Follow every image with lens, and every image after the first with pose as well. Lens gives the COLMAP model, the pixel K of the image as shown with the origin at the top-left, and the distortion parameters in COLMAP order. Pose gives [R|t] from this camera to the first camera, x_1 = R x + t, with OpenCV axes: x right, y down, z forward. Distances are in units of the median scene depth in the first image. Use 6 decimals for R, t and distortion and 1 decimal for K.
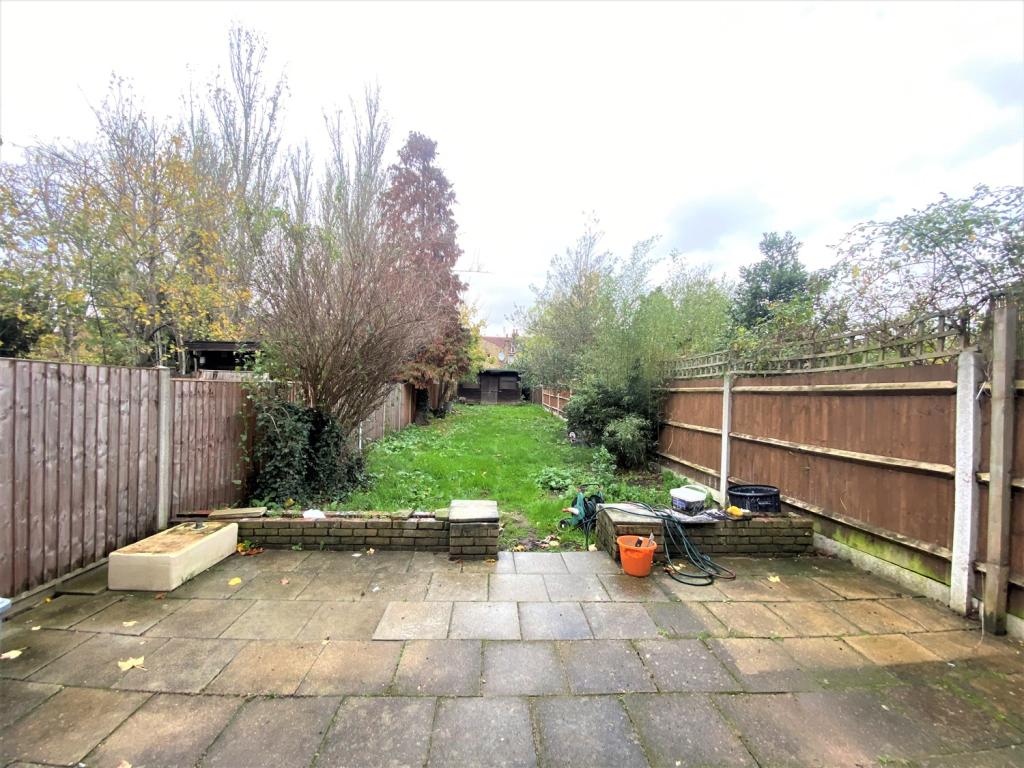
lens RADIAL K [[416.9, 0, 508.8], [0, 416.9, 381.9], [0, 0, 1]] dist [0.033807, -0.025785]
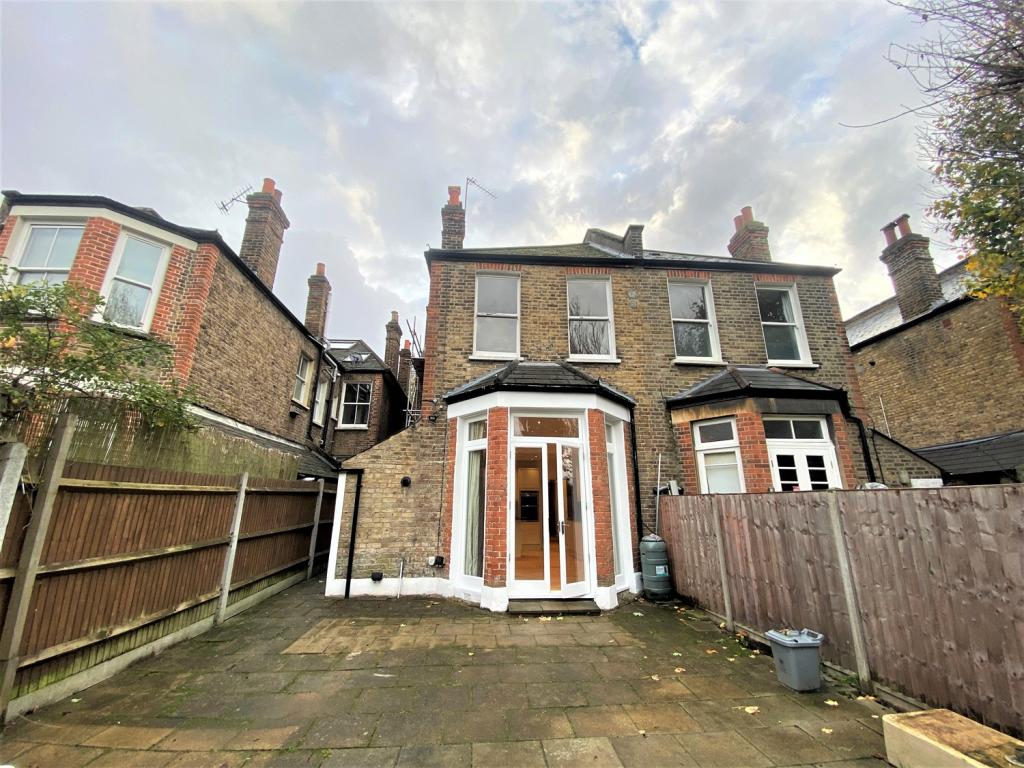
lens RADIAL K [[416.9, 0, 508.8], [0, 416.9, 381.9], [0, 0, 1]] dist [0.033807, -0.025785]
pose [[-0.998772, -0.043220, -0.024227, 0.003495], [-0.034892, 0.960695, -0.275405, 0.020722], [0.035177, -0.274221, -0.961023, 2.423590]]
